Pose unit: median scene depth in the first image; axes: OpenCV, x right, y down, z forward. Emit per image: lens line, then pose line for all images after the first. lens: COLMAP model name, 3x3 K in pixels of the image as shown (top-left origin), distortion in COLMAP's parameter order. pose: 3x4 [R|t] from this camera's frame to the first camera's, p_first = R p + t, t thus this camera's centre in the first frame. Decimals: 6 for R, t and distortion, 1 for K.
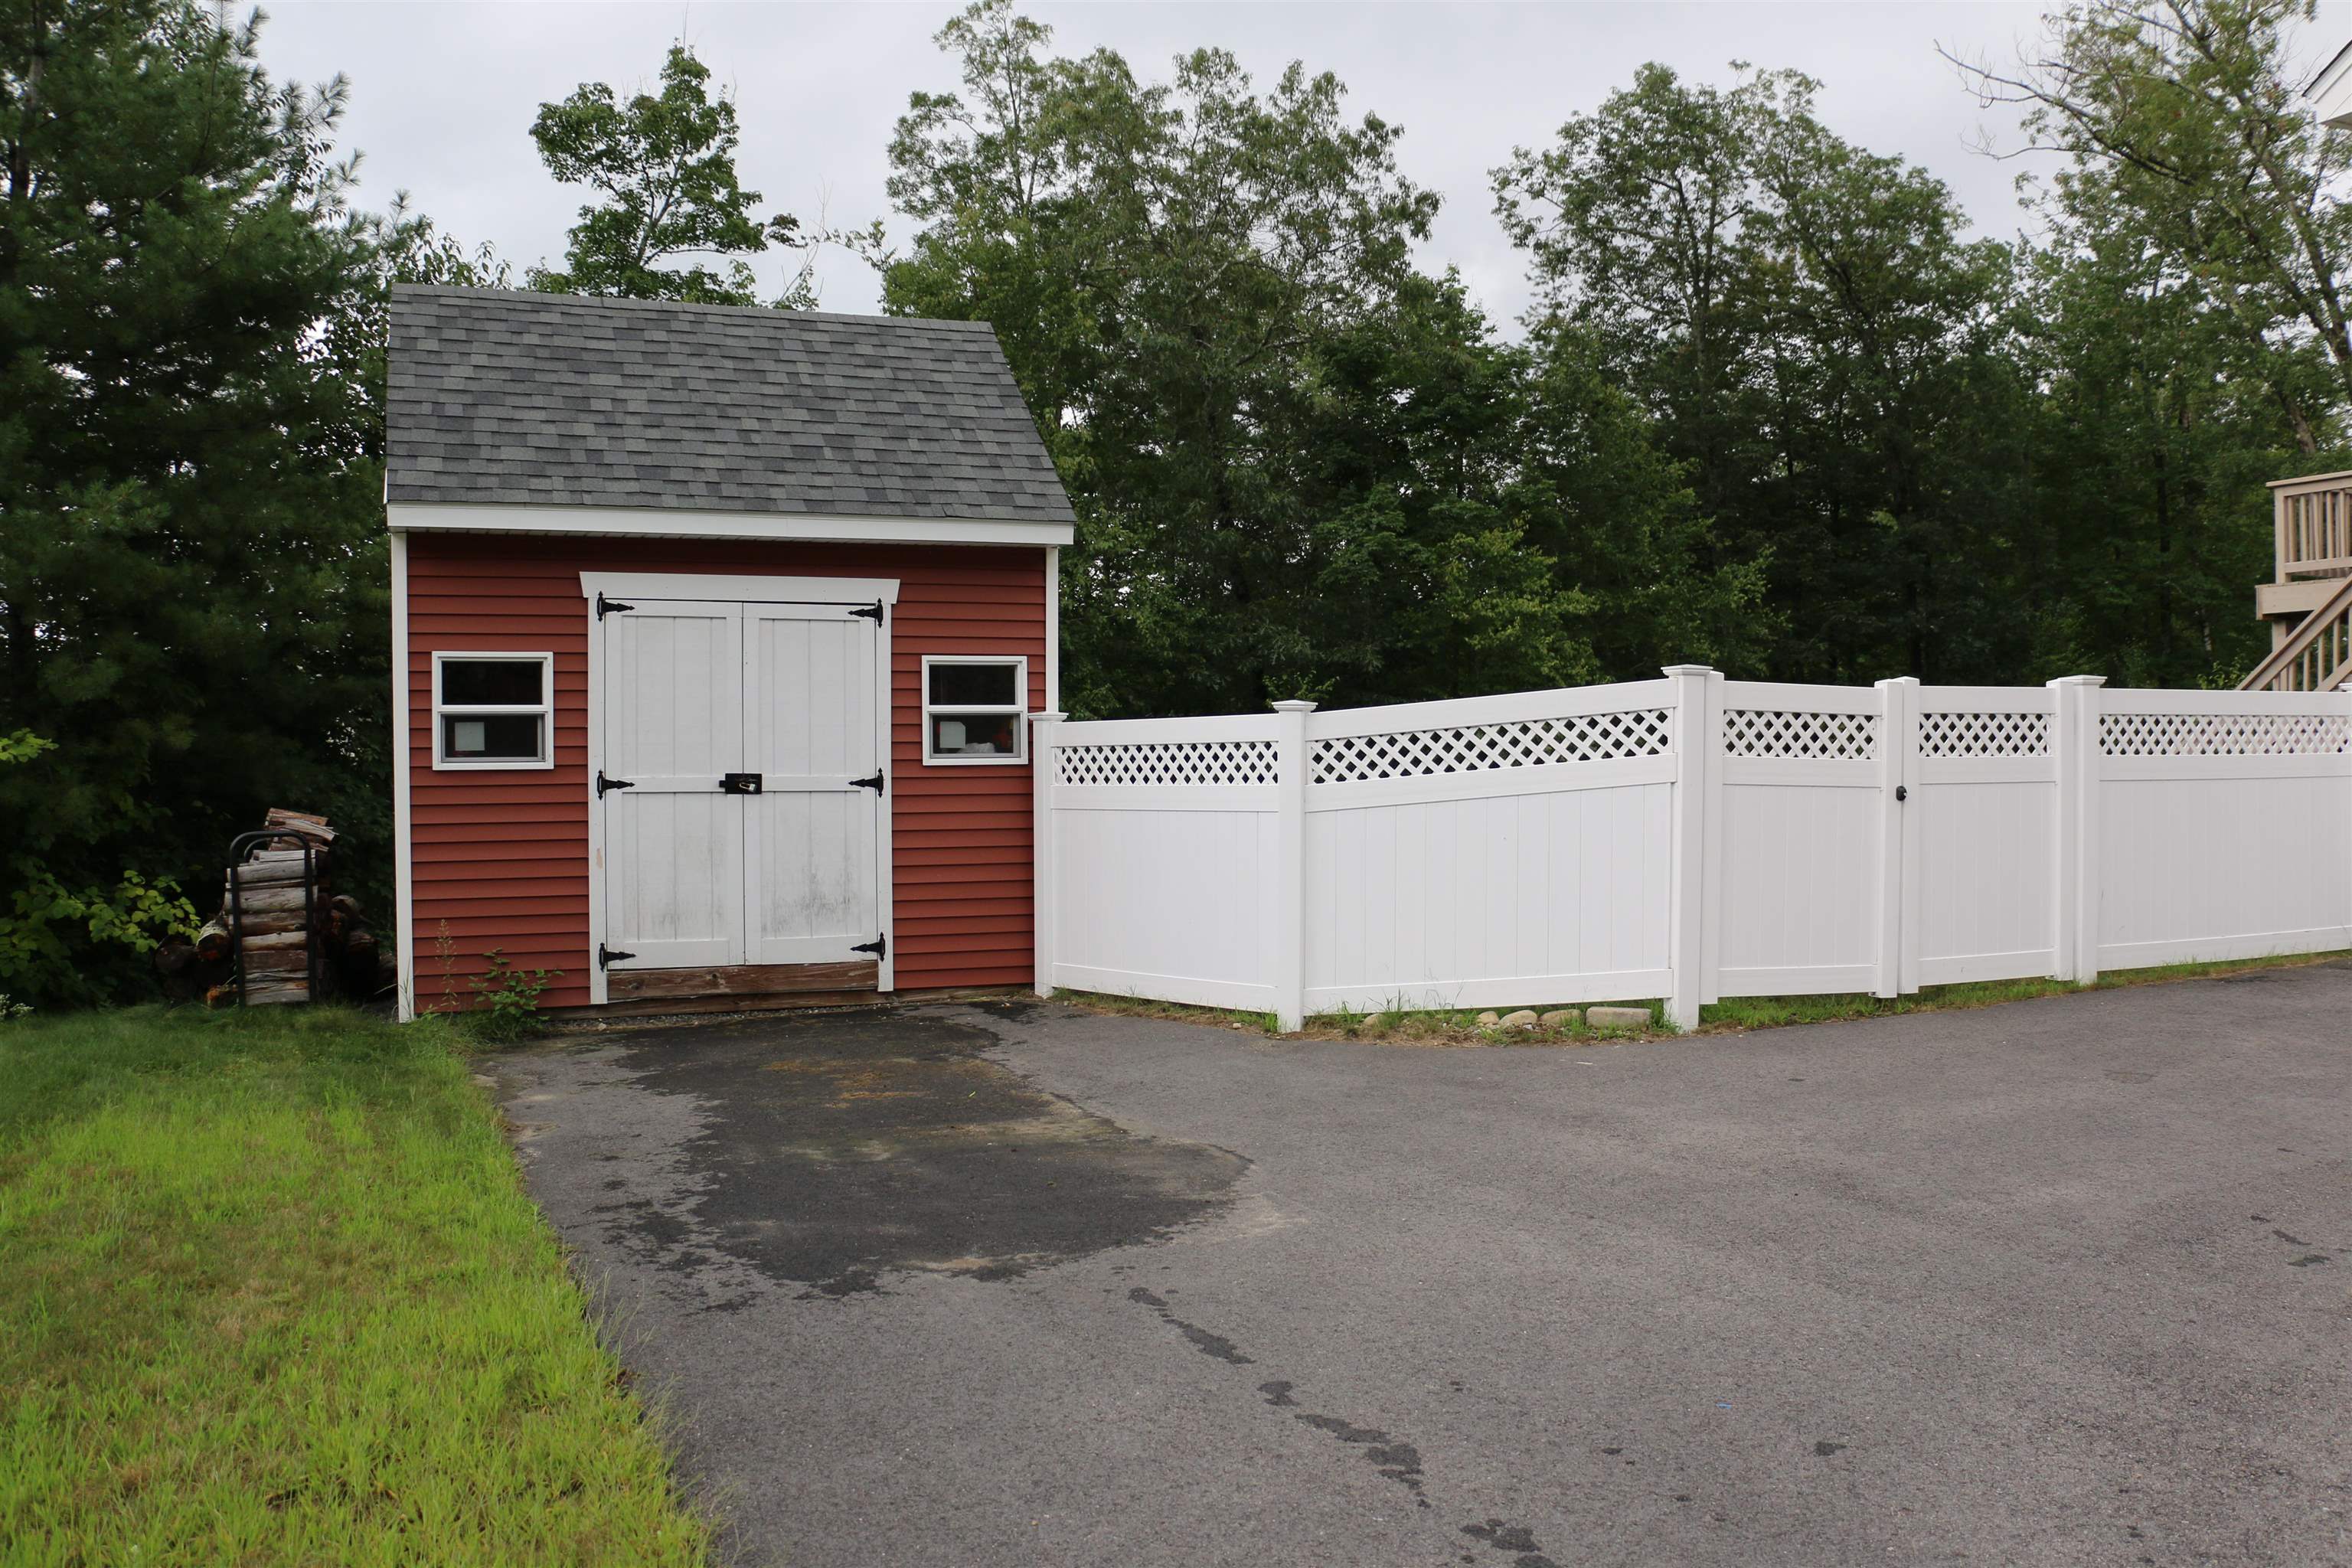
lens RADIAL K [[1964.3, 0, 1195.5], [0, 1964.3, 779.3], [0, 0, 1]] dist [-0.184342, 0.152388]
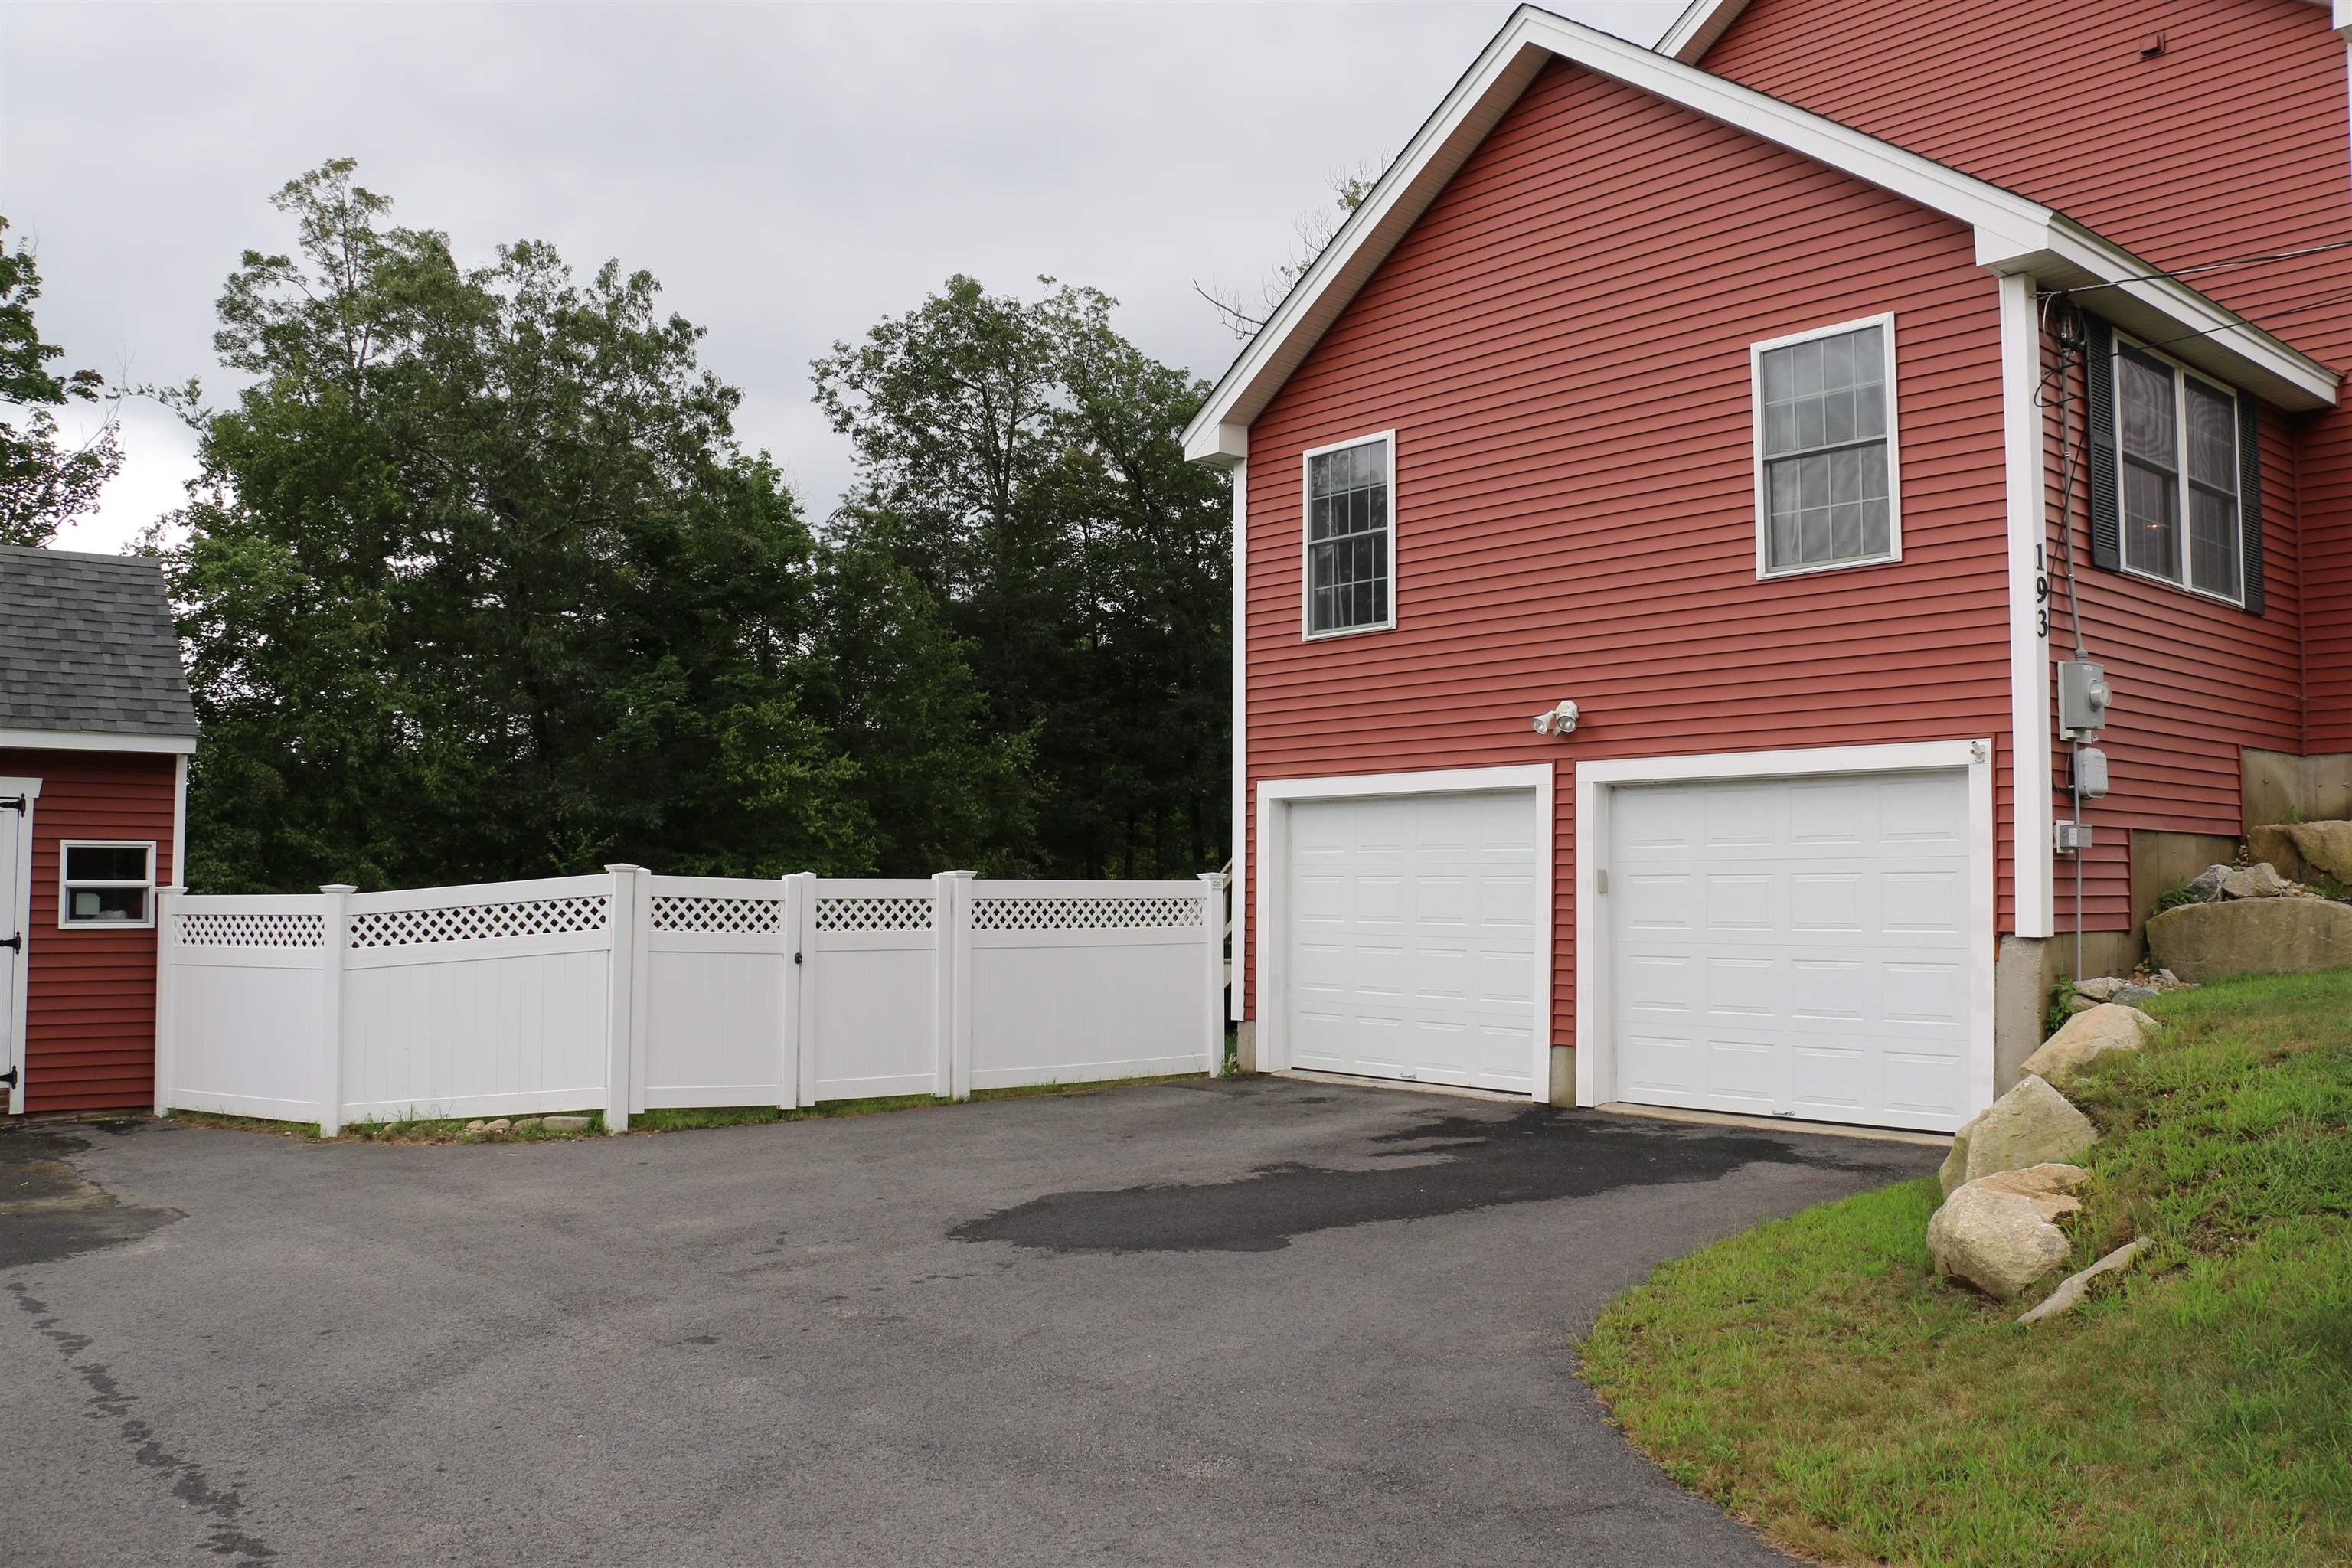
lens RADIAL K [[1964.3, 0, 1234.3], [0, 1964.3, 782.2], [0, 0, 1]] dist [-0.184342, 0.152388]
pose [[0.951409, 0.023128, 0.307060, 0.067592], [-0.001616, 0.997537, -0.070129, -0.005997], [-0.307925, 0.066225, 0.949103, -0.117658]]
